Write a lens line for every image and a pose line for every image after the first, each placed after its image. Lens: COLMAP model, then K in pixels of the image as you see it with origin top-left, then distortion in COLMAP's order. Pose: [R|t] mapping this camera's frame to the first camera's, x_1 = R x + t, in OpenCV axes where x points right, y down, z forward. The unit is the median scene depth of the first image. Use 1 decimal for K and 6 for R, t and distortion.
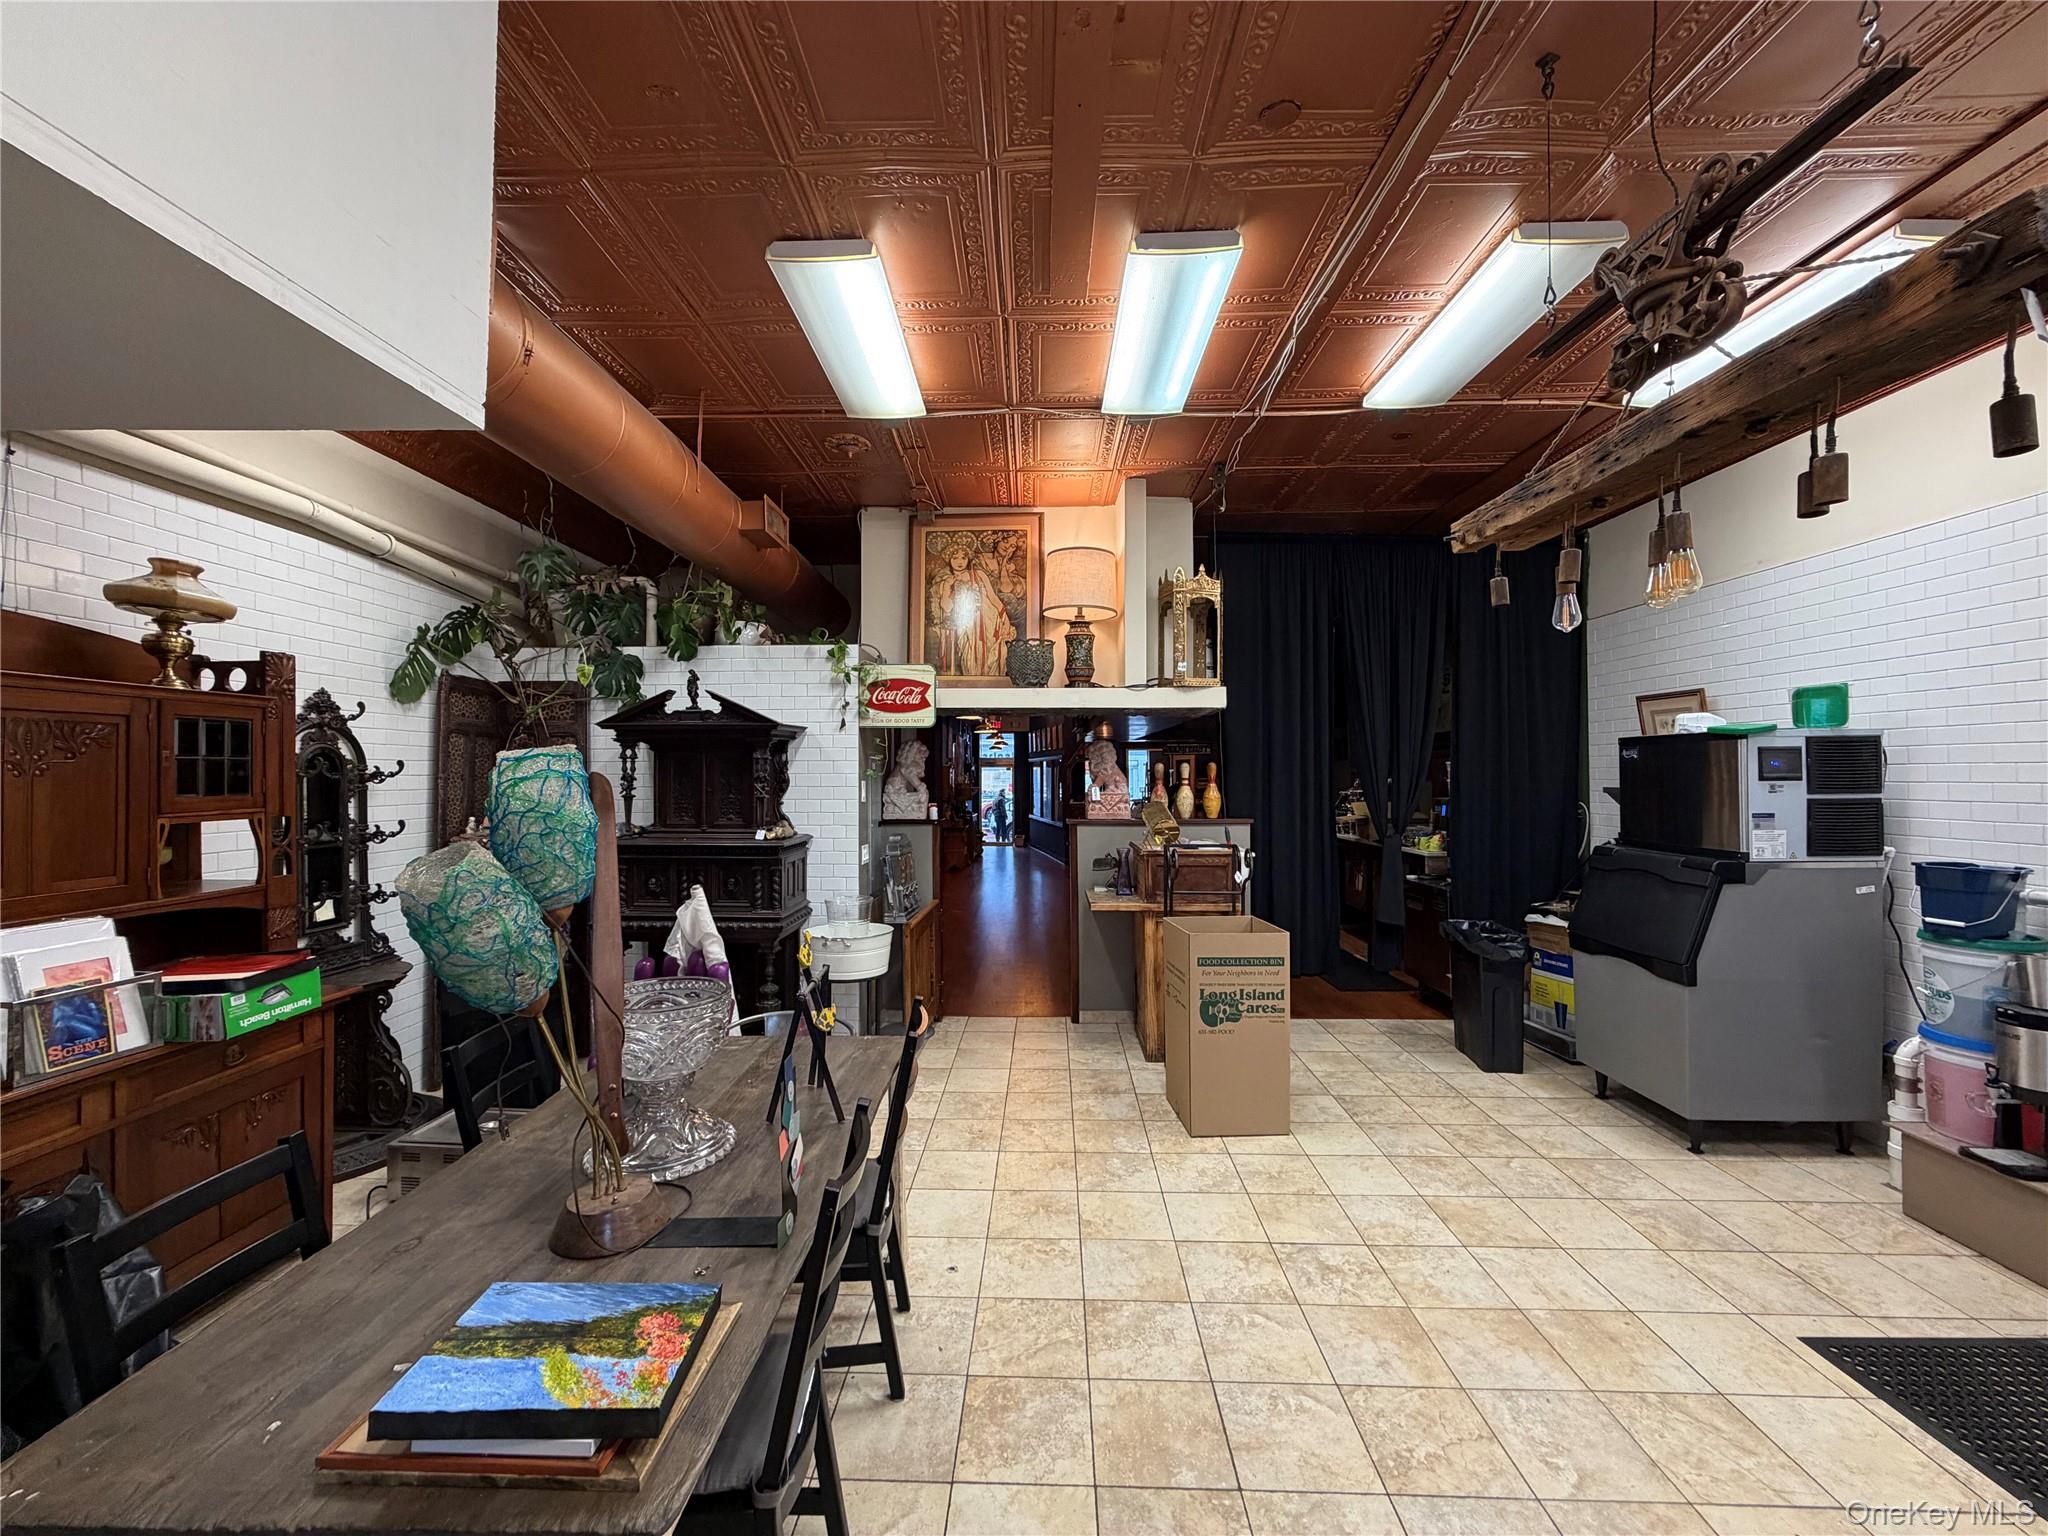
lens RADIAL K [[816.2, 0, 1016.2], [0, 816.2, 769.5], [0, 0, 1]] dist [0.003234, 0.001024]
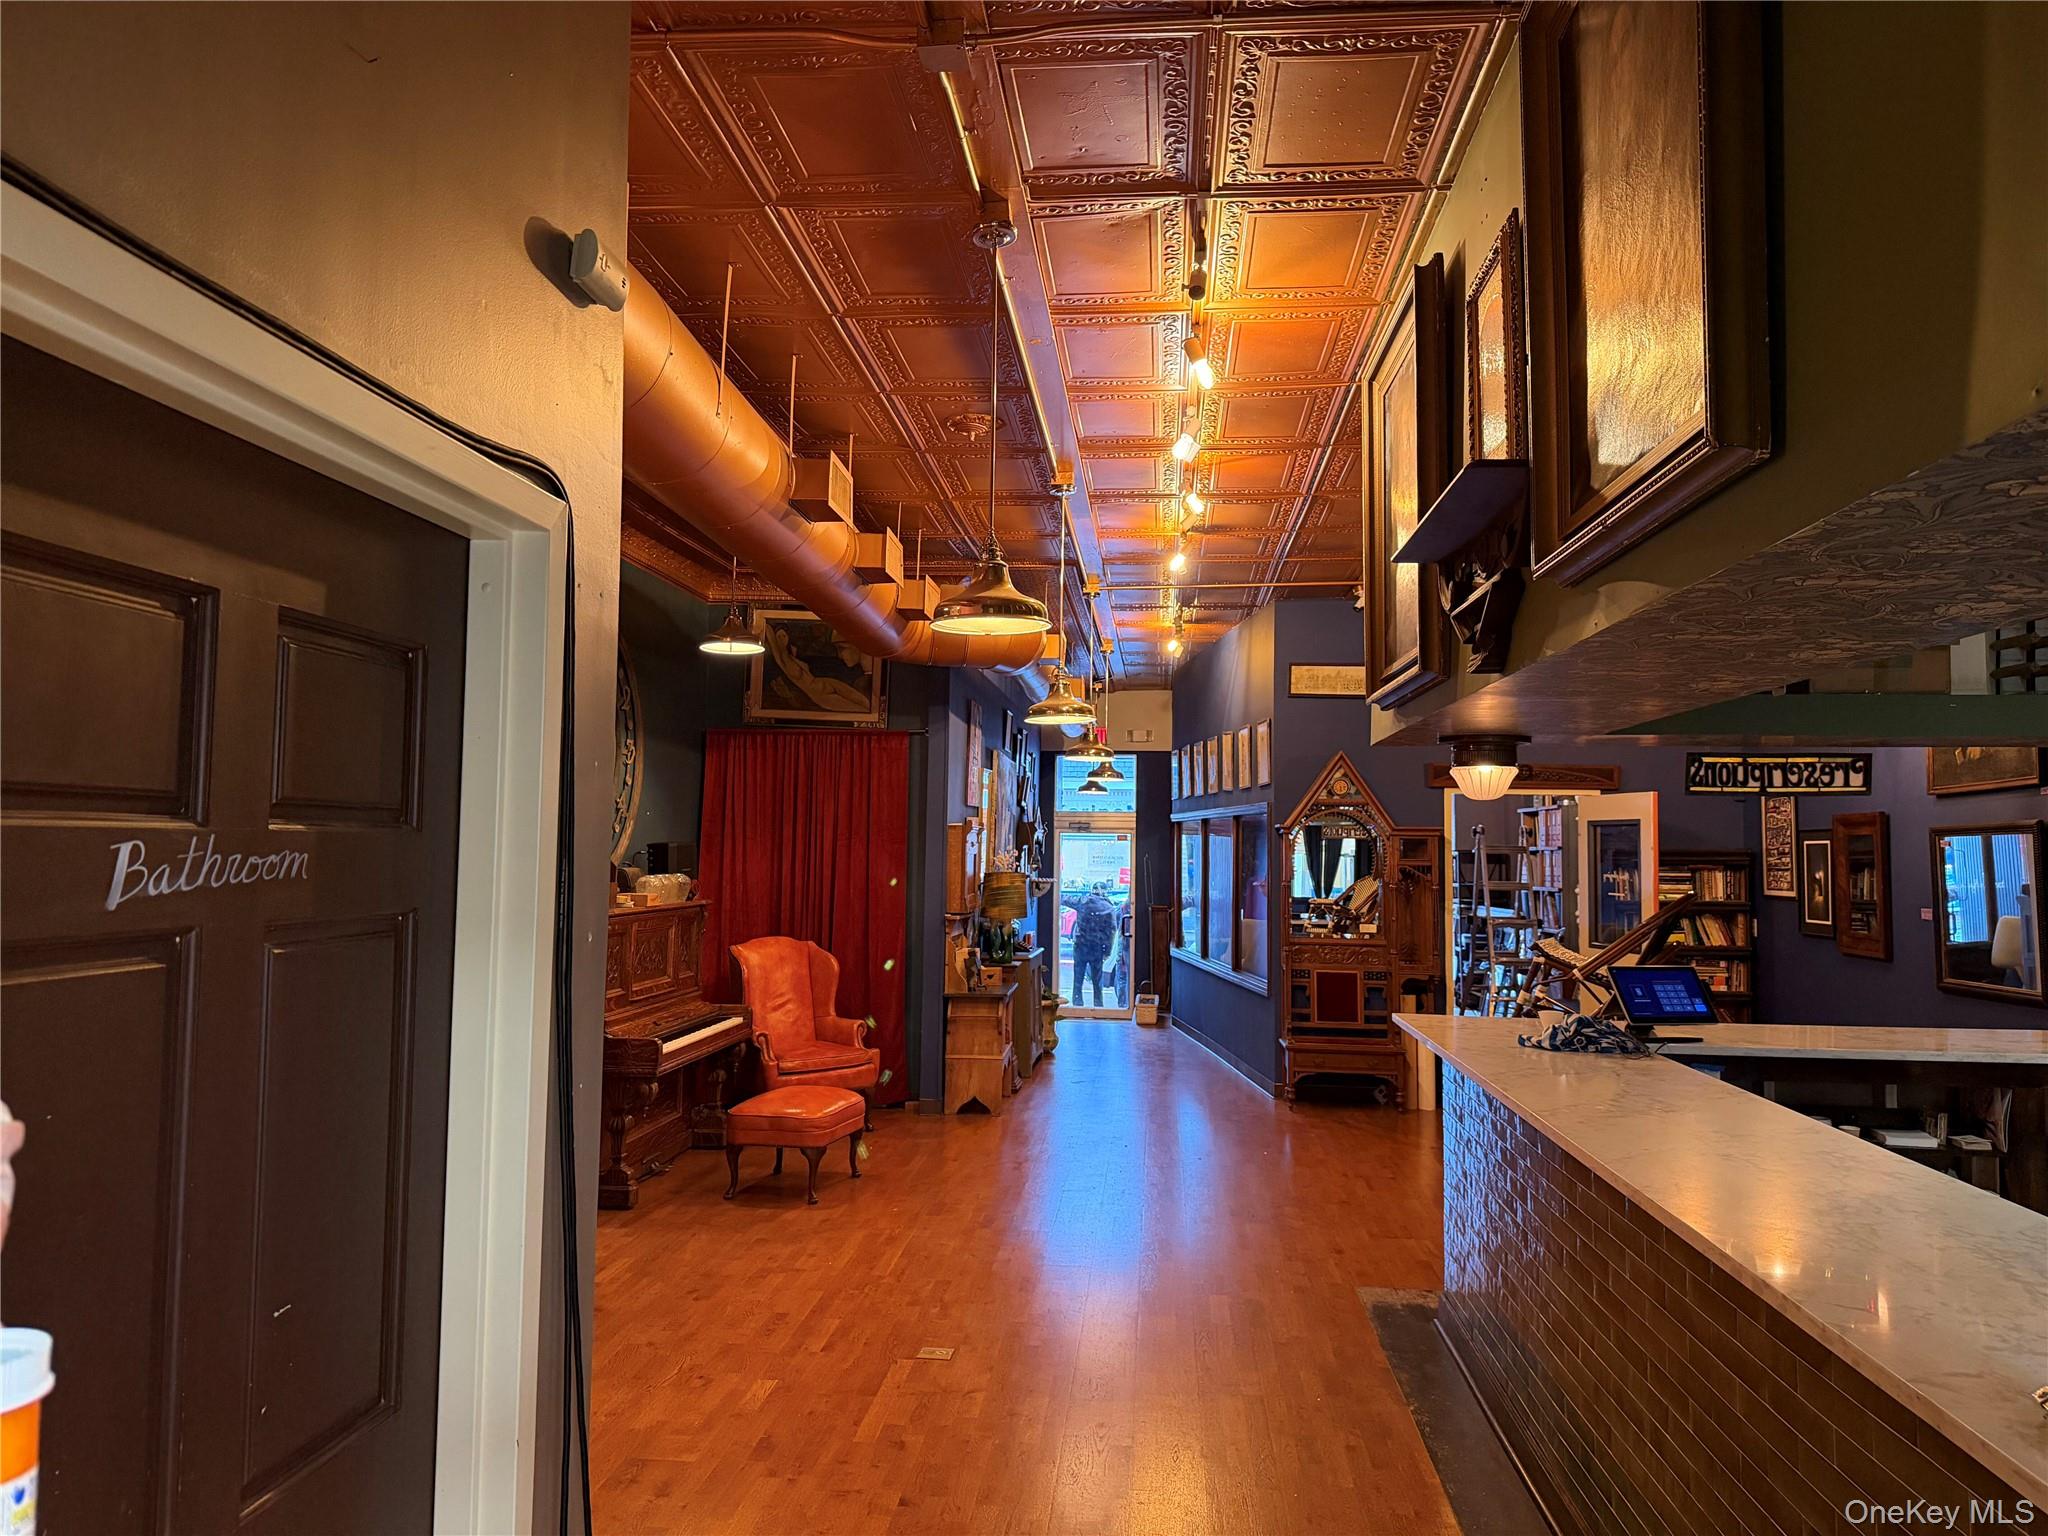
lens RADIAL K [[1430.7, 0, 1032.9], [0, 1430.7, 768.5], [0, 0, 1]] dist [0.096998, -0.123976]
pose [[0.997461, 0.013627, -0.069899, -0.004880], [-0.017217, 0.998549, -0.051016, 0.002150], [0.069103, 0.052090, 0.996249, 0.260216]]
